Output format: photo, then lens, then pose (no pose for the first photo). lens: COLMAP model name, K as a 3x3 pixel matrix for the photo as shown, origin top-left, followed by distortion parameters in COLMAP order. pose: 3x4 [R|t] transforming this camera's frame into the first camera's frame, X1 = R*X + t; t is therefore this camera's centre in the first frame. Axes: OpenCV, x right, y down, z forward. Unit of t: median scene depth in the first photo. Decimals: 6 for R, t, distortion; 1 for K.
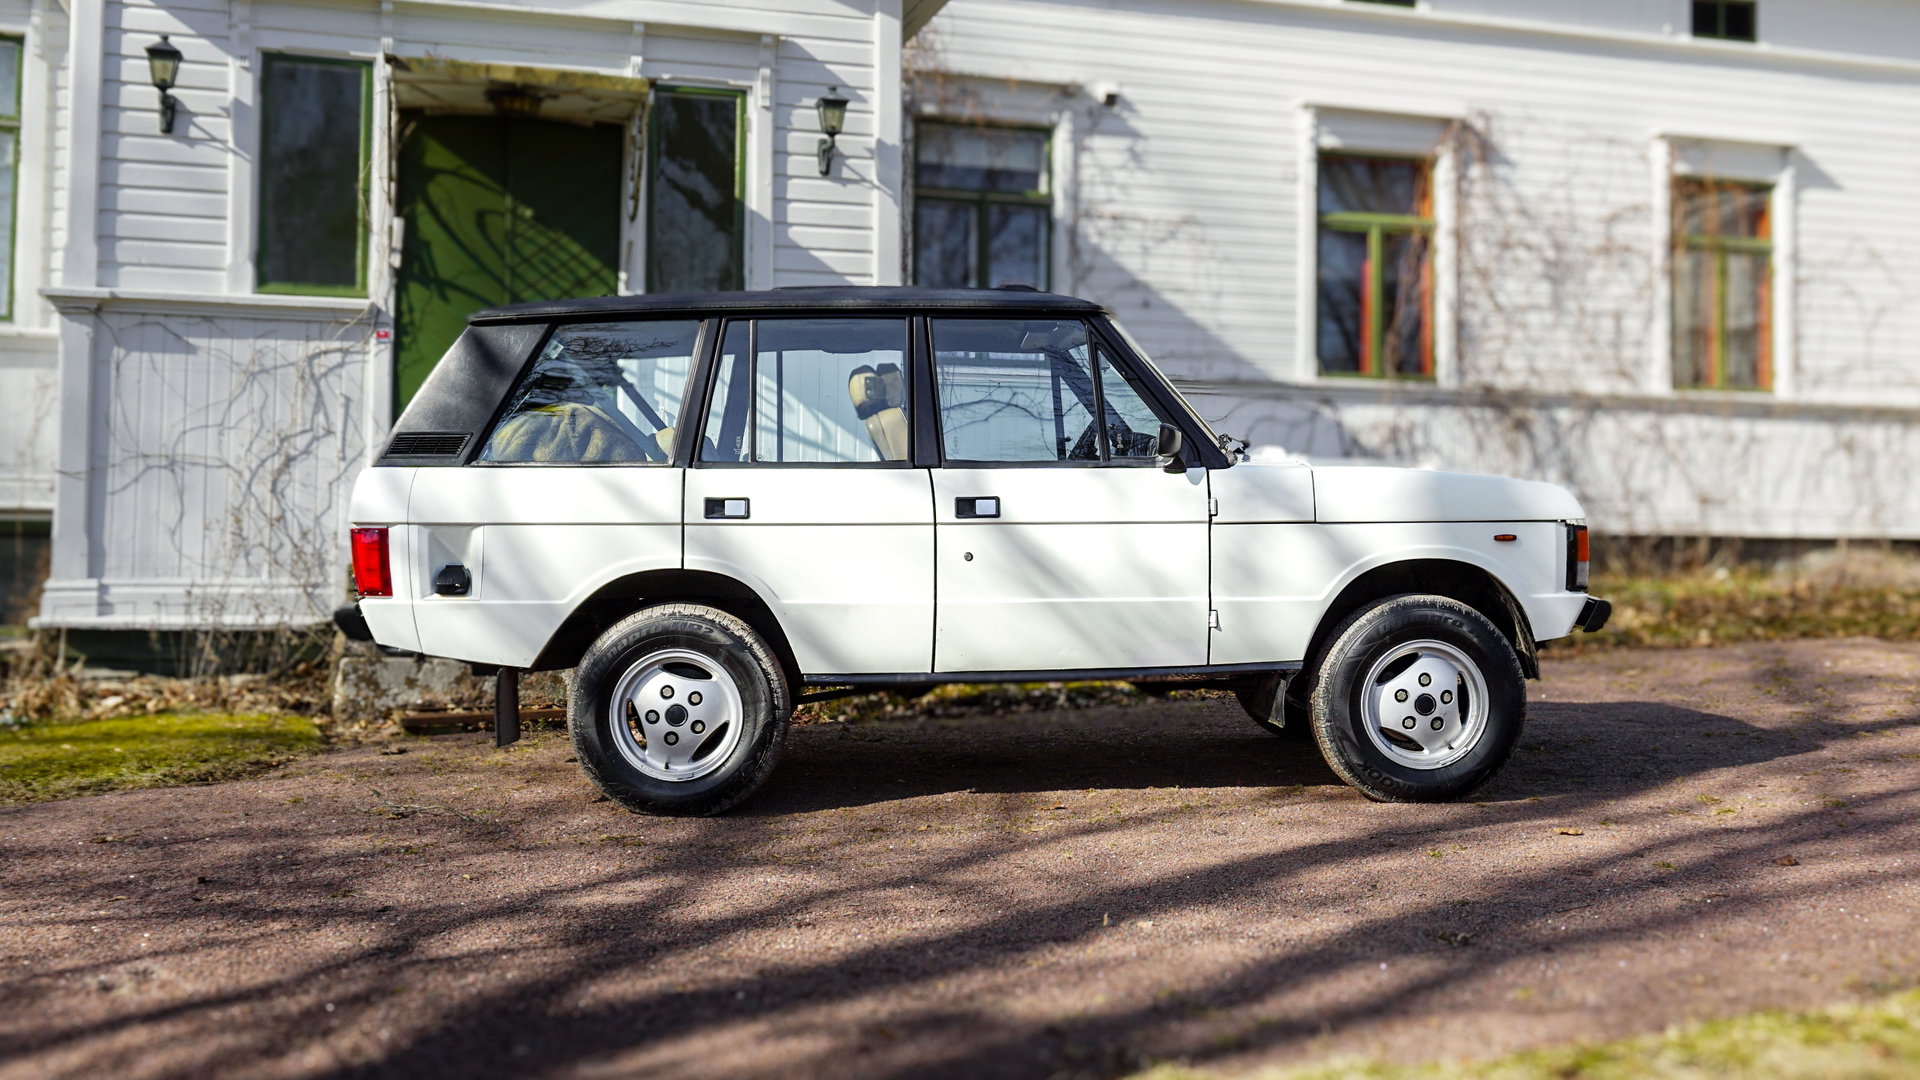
lens RADIAL K [[1721.6, 0, 957.3], [0, 1721.6, 480.7], [0, 0, 1]] dist [-0.016620, -0.000960]
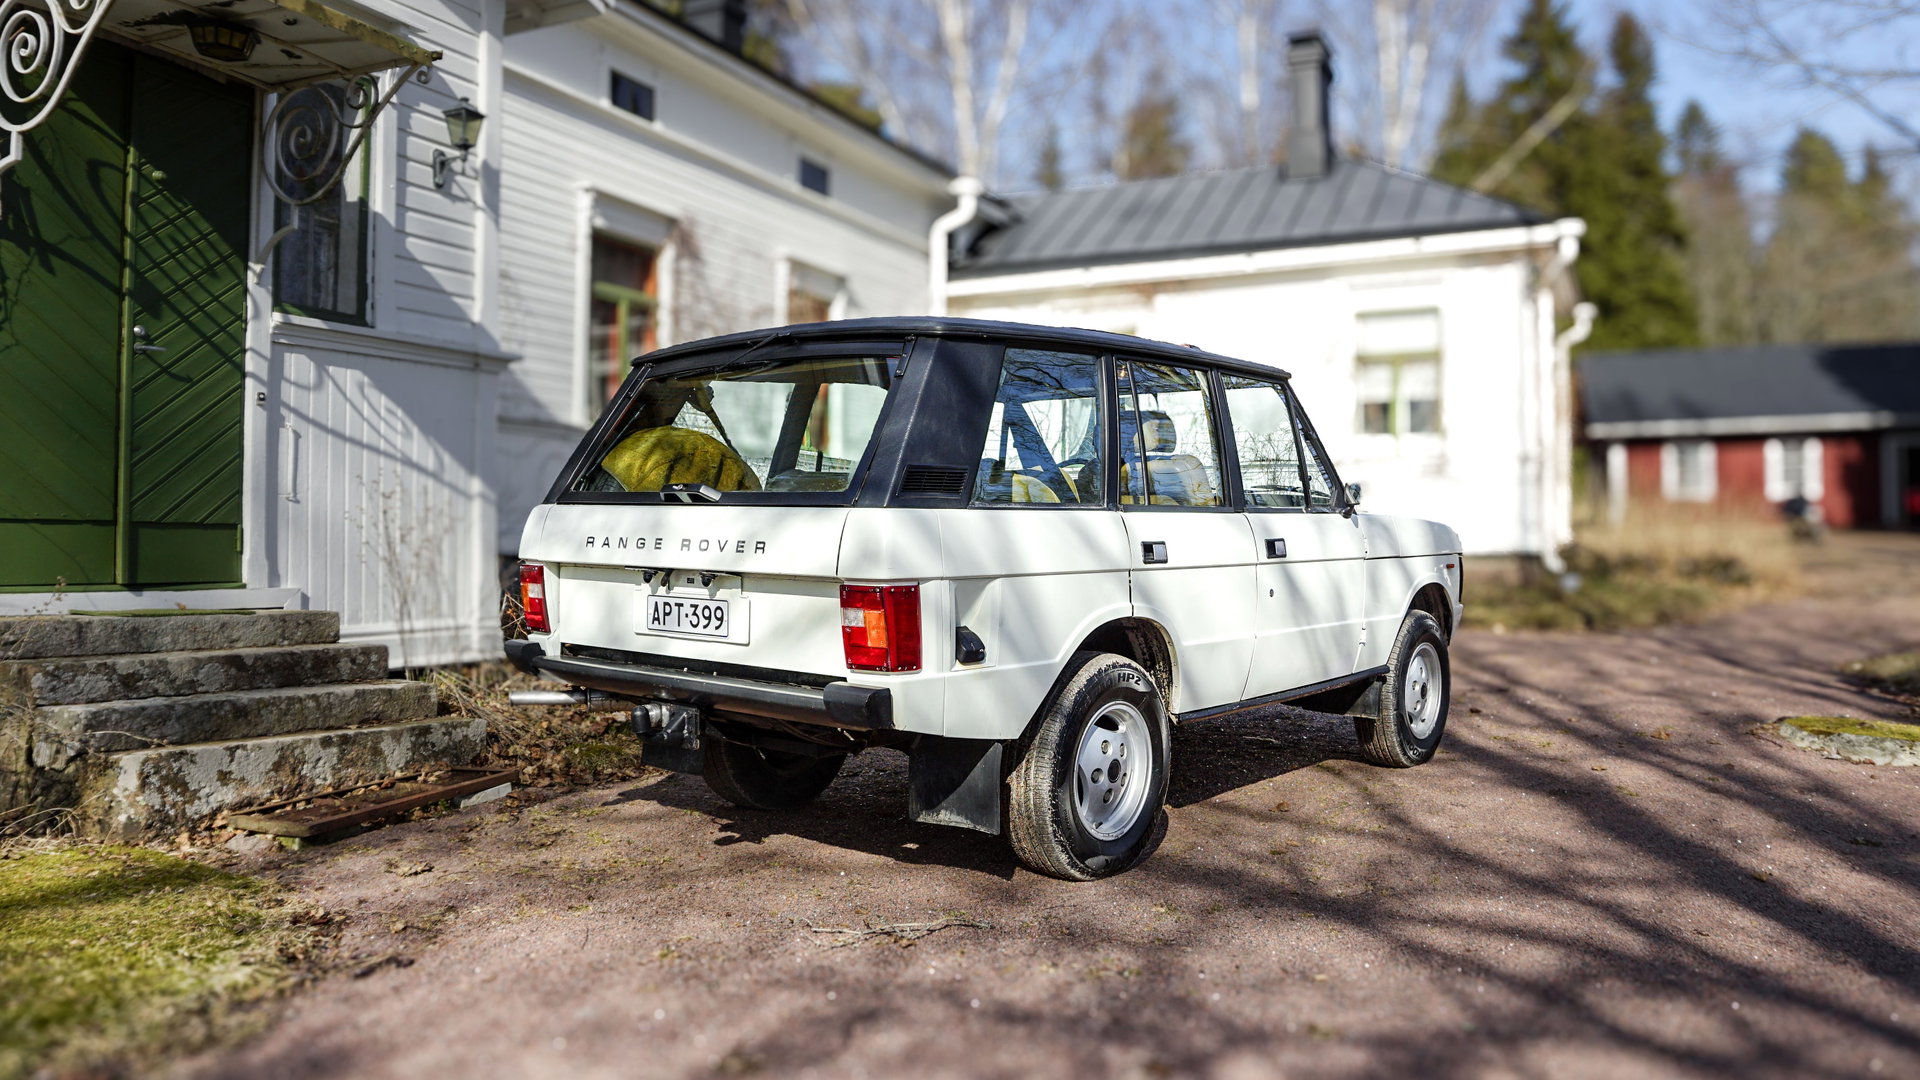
lens RADIAL K [[1333.4, 0, 960.5], [0, 1333.4, 509.7], [0, 0, 1]] dist [-0.048489, 0.000899]
pose [[0.698377, 0.011600, 0.715636, -0.421560], [-0.014132, 0.999897, -0.002416, -0.002851], [-0.715591, -0.008426, 0.698469, 0.304523]]
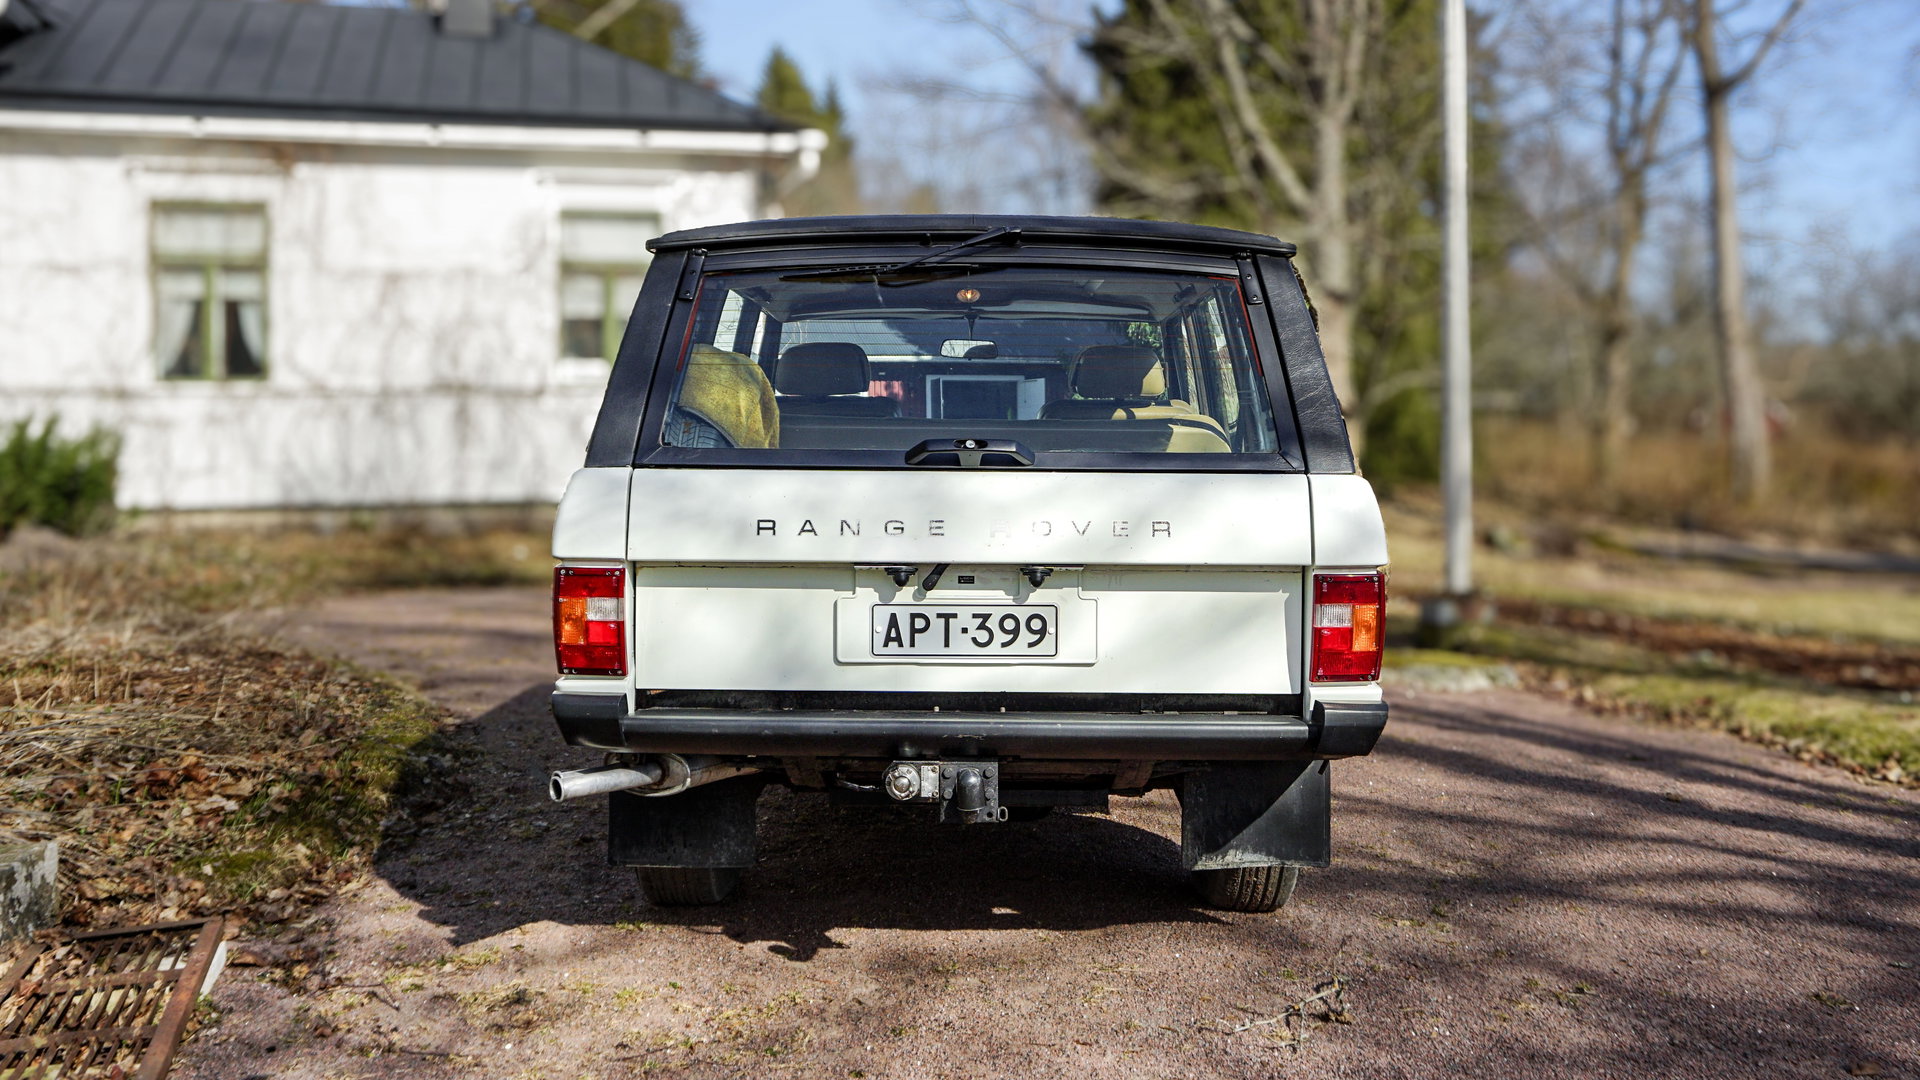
lens RADIAL K [[1544.0, 0, 960.0], [0, 1544.0, 540.0], [0, 0, 1]] dist [0.009297, 0.004385]
pose [[0.115211, -0.052331, 0.991962, -0.505005], [-0.008196, 0.998527, 0.053630, -0.006396], [-0.993307, -0.014309, 0.114613, 0.602461]]
